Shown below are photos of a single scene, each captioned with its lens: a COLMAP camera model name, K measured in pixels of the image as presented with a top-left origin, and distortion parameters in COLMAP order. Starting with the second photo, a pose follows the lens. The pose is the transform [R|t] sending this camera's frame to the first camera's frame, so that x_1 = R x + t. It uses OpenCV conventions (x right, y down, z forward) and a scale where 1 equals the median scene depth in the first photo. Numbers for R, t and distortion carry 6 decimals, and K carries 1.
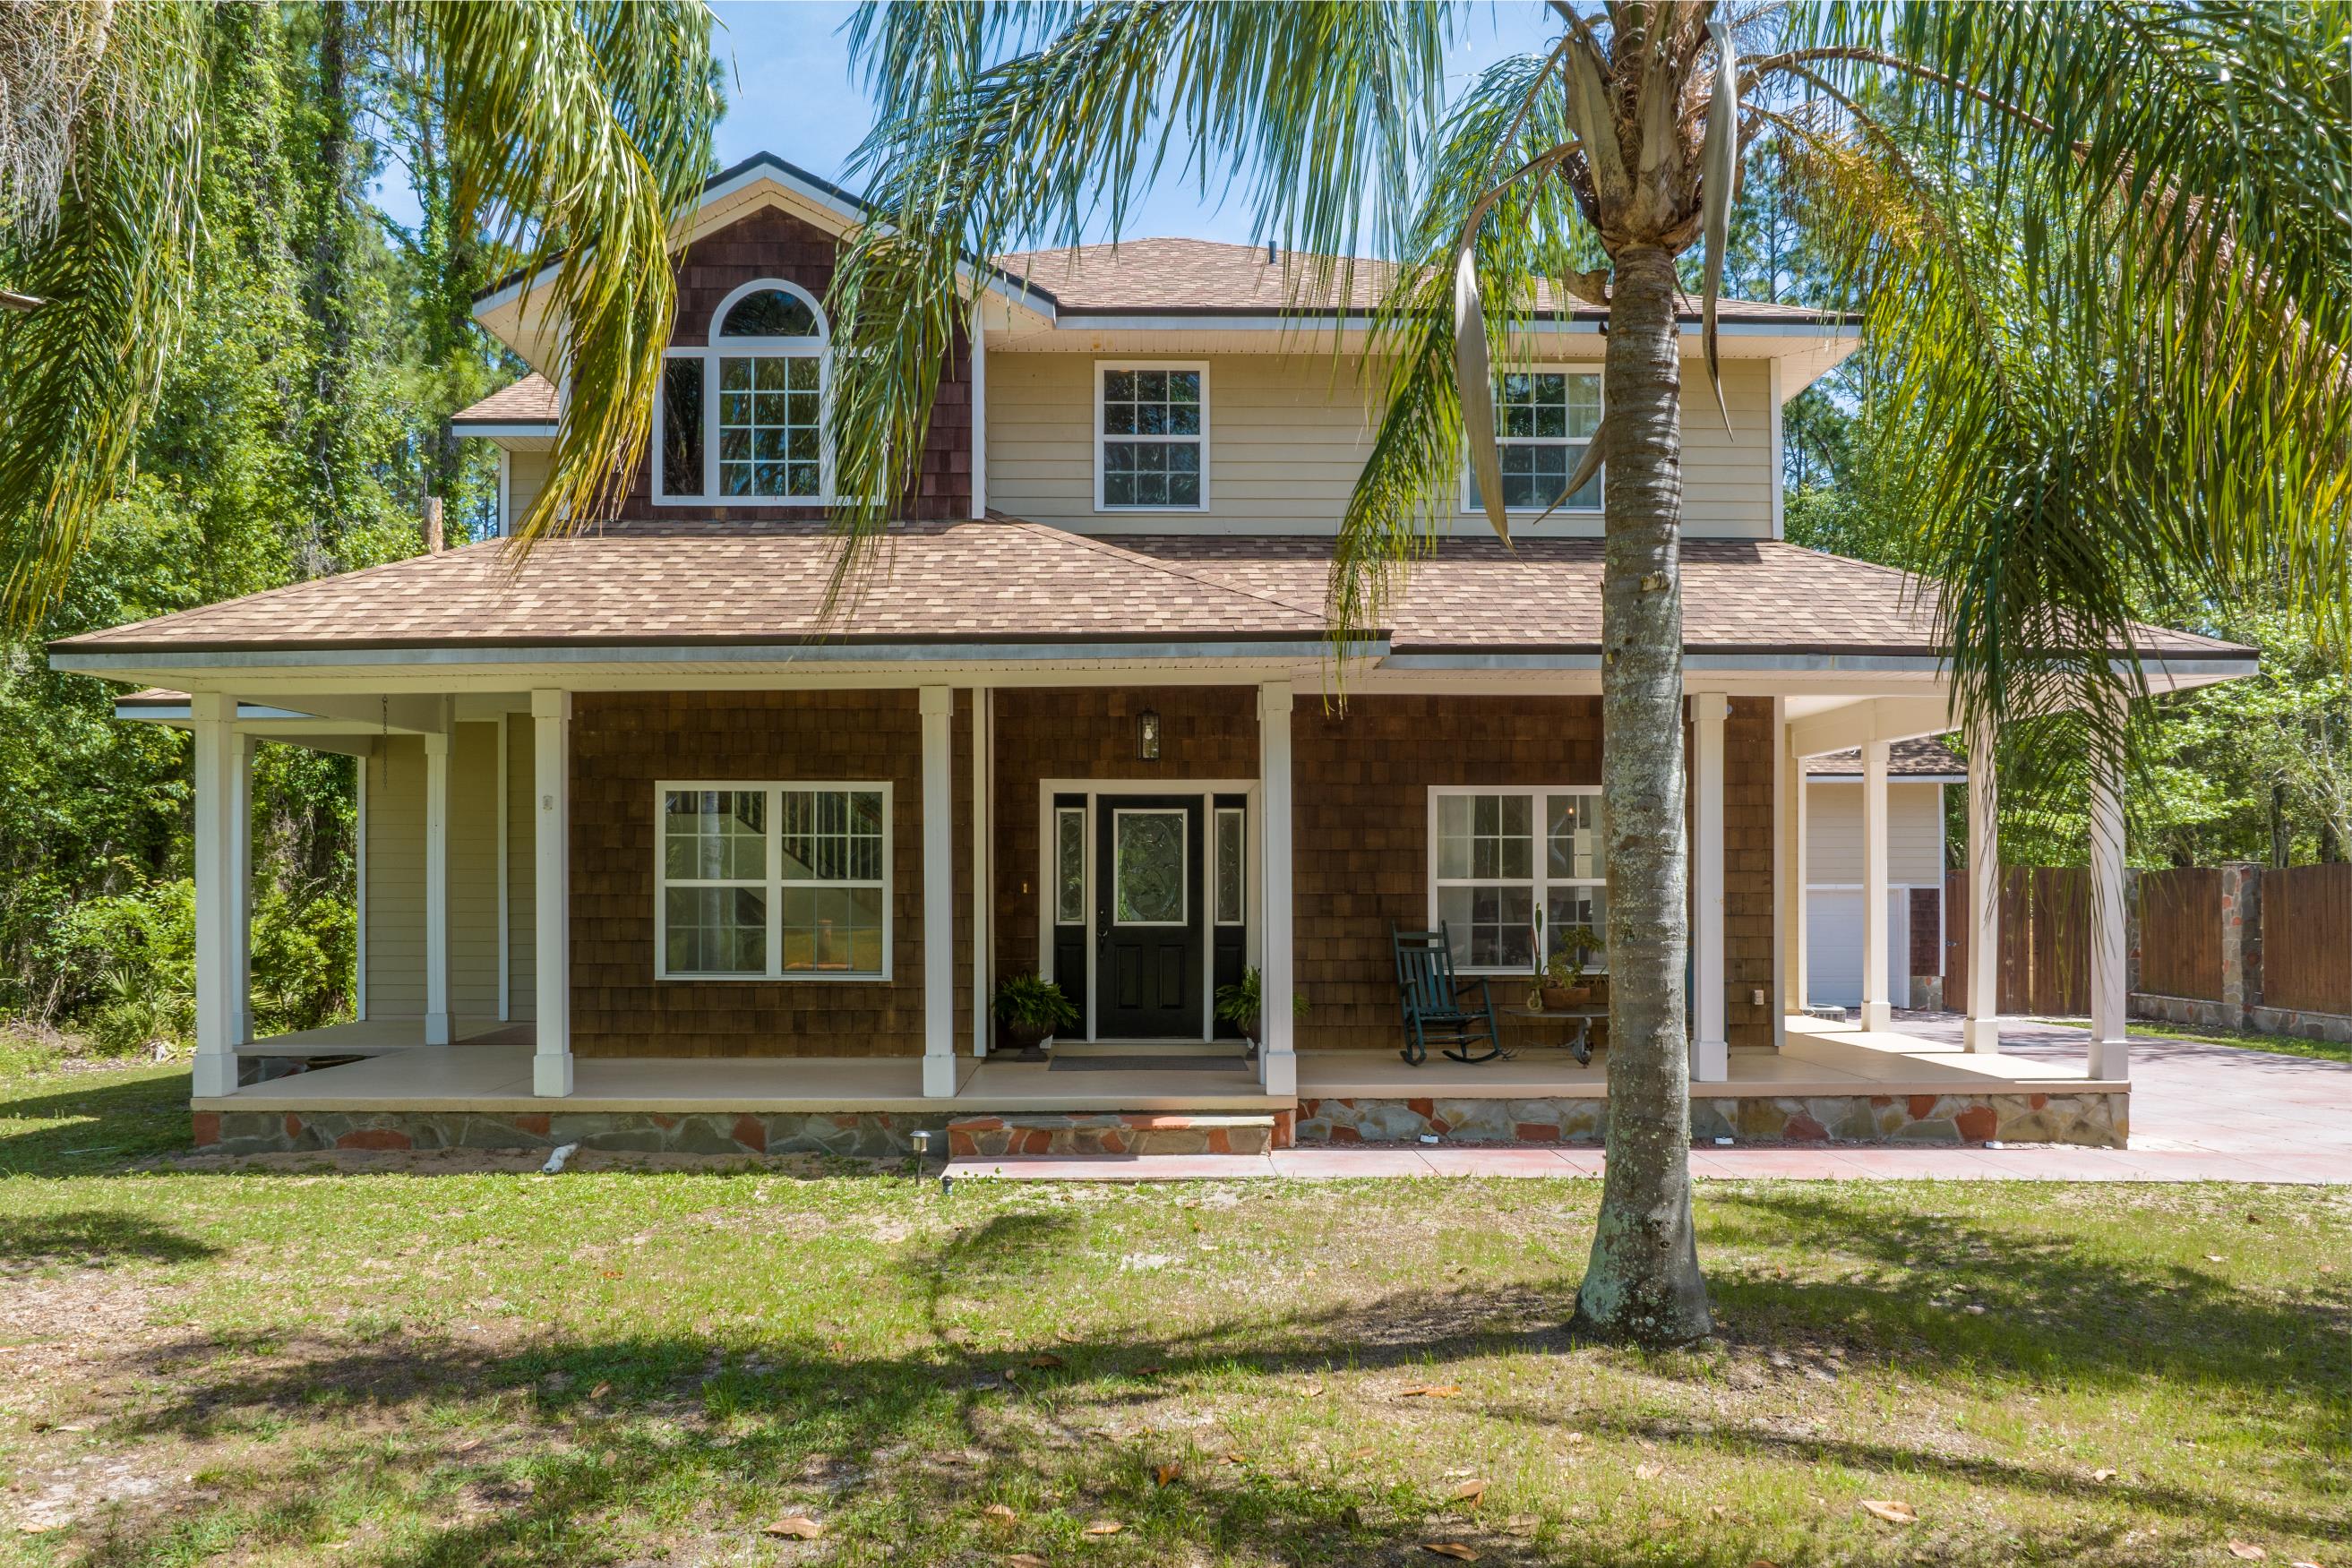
lens RADIAL K [[1609.5, 0, 1173.7], [0, 1609.5, 813.3], [0, 0, 1]] dist [-0.049144, -0.001572]
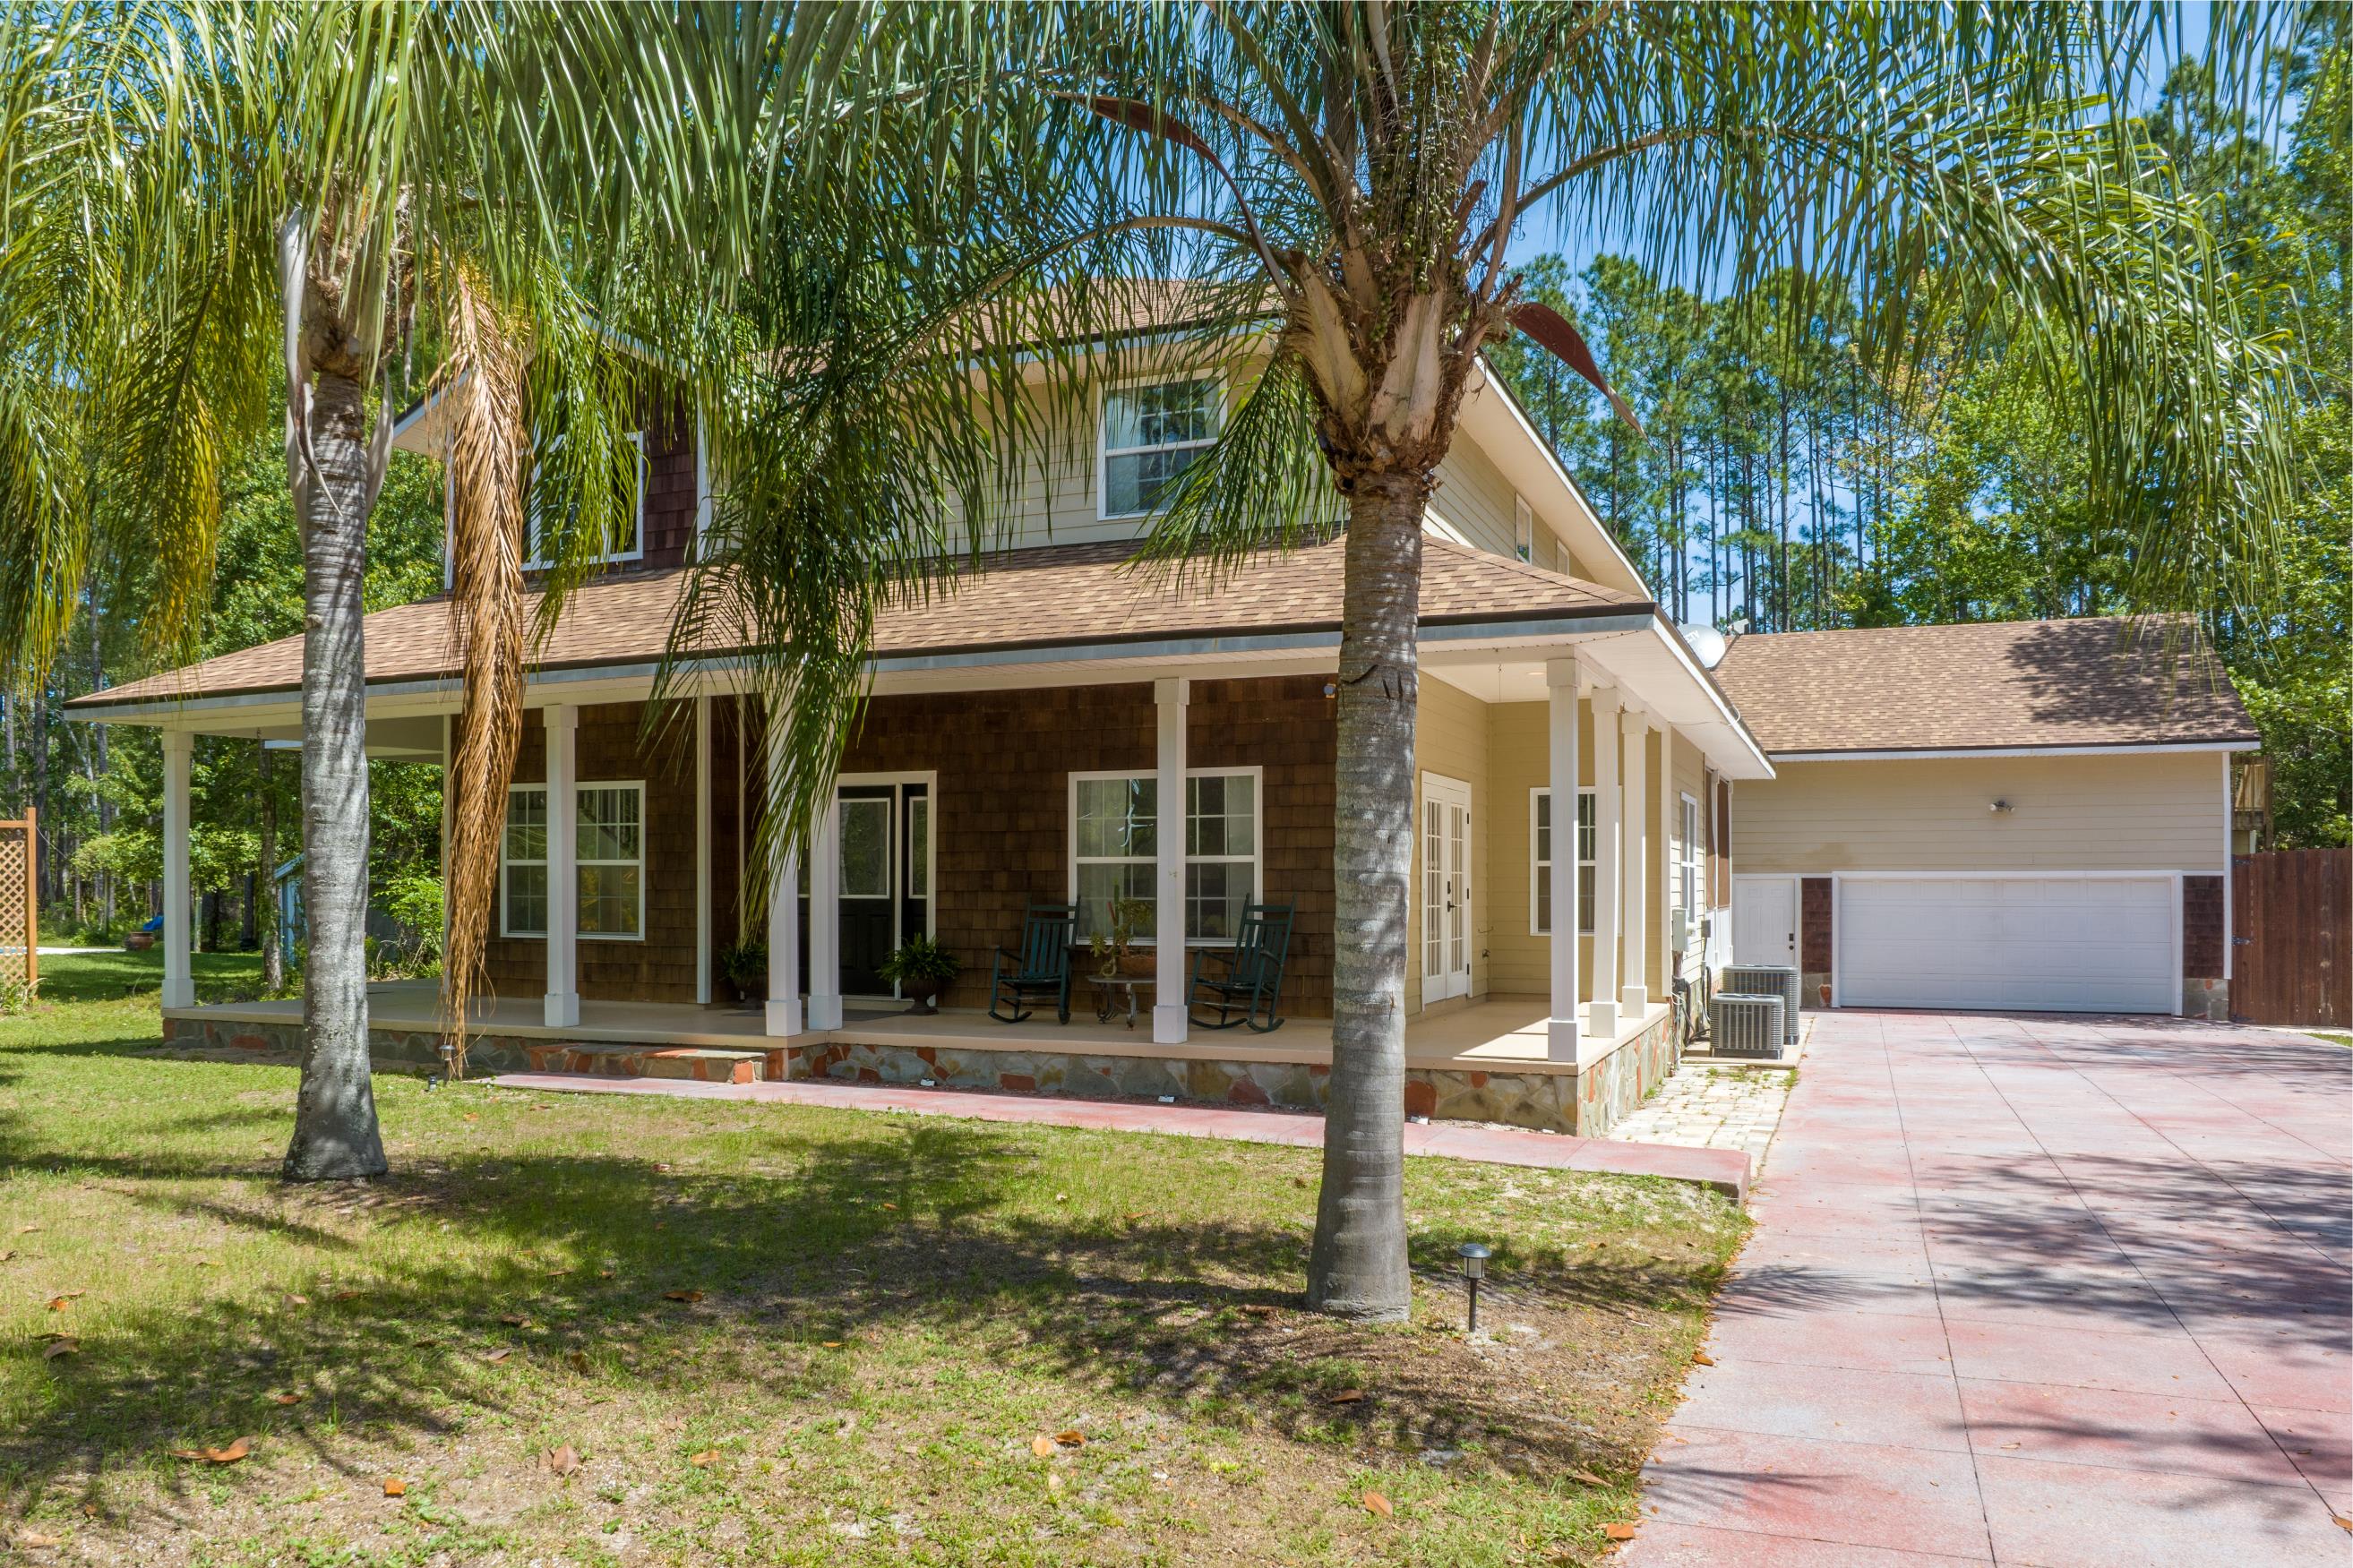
lens RADIAL K [[1651.4, 0, 1178.8], [0, 1651.4, 813.7], [0, 0, 1]] dist [-0.024446, 0.001838]
pose [[0.919888, -0.015809, -0.391863, 0.673236], [0.020652, 0.999754, 0.008148, 0.003693], [0.391637, -0.015588, 0.919988, -0.012913]]
